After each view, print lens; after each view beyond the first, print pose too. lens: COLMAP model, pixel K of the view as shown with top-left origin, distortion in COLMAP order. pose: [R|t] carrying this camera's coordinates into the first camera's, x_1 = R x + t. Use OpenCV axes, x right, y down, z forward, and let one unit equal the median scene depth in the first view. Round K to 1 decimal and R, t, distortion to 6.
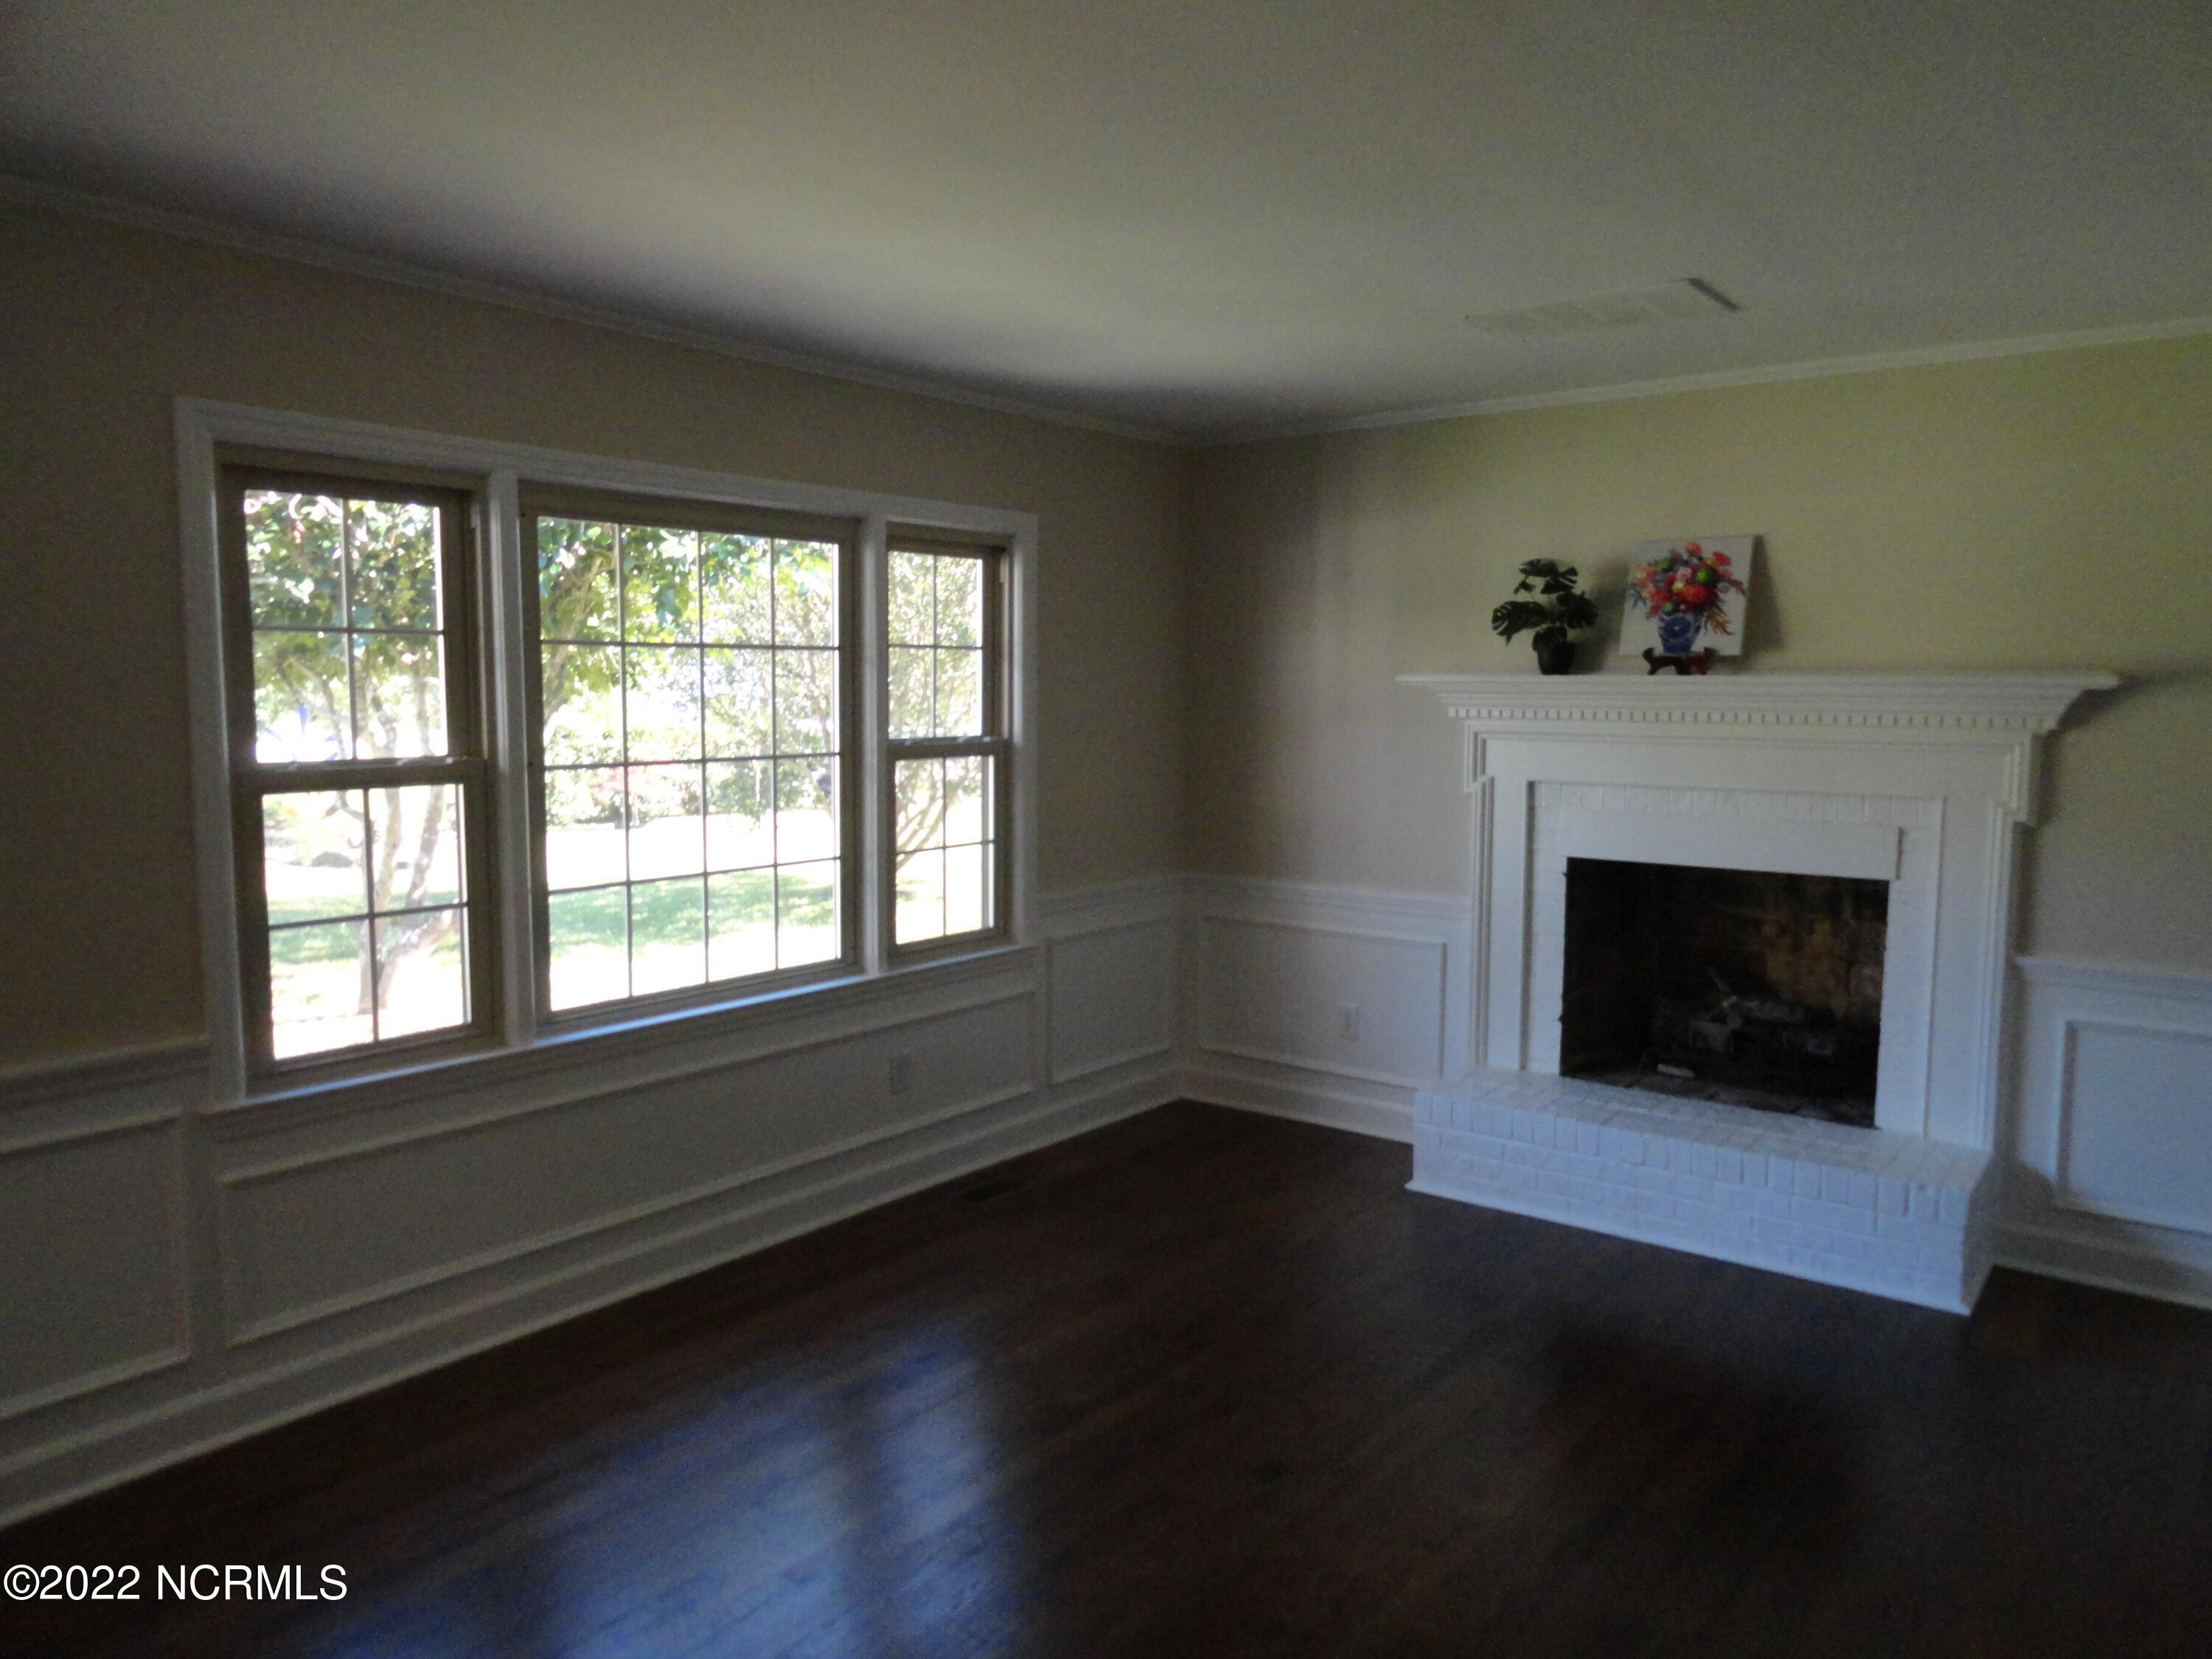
lens RADIAL K [[1511.9, 0, 1117.7], [0, 1511.9, 833.5], [0, 0, 1]] dist [-0.008343, 0.005205]
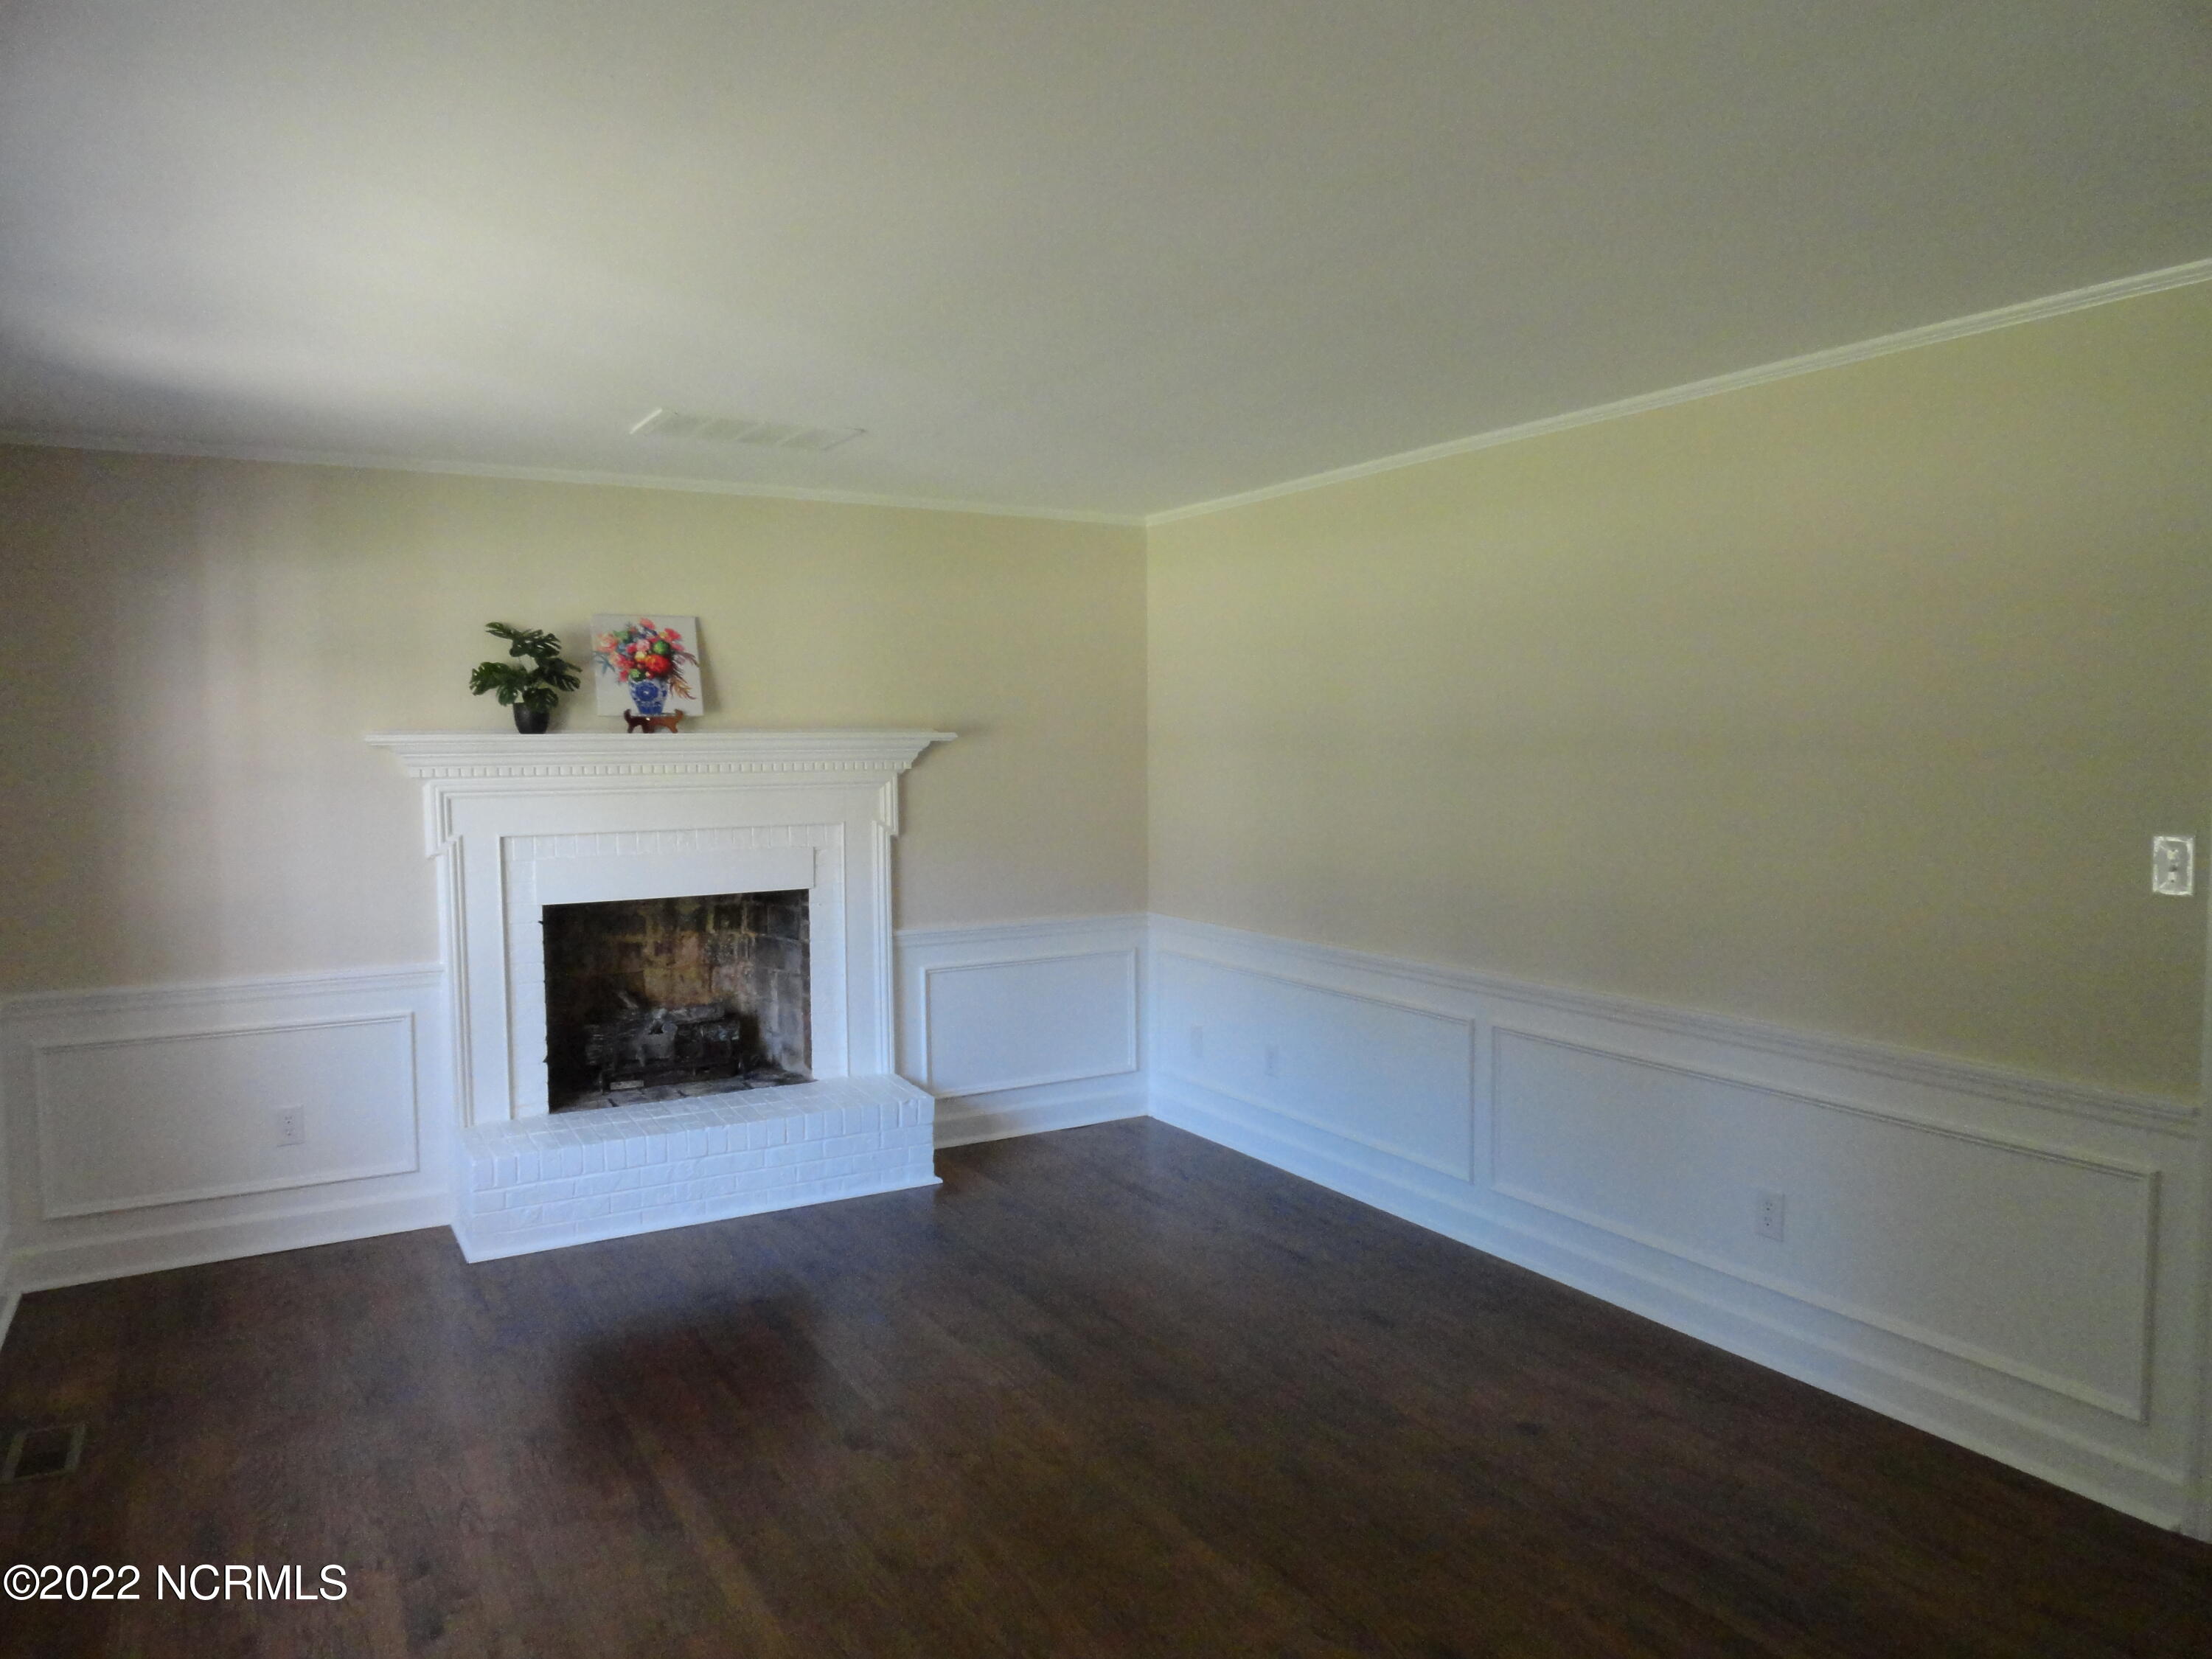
lens RADIAL K [[1511.9, 0, 1117.7], [0, 1511.9, 833.5], [0, 0, 1]] dist [-0.008343, 0.005205]
pose [[0.368237, -0.066293, 0.927366, -0.565336], [0.102559, 0.994264, 0.030351, -0.026982], [-0.924058, 0.083933, 0.372924, 0.245831]]
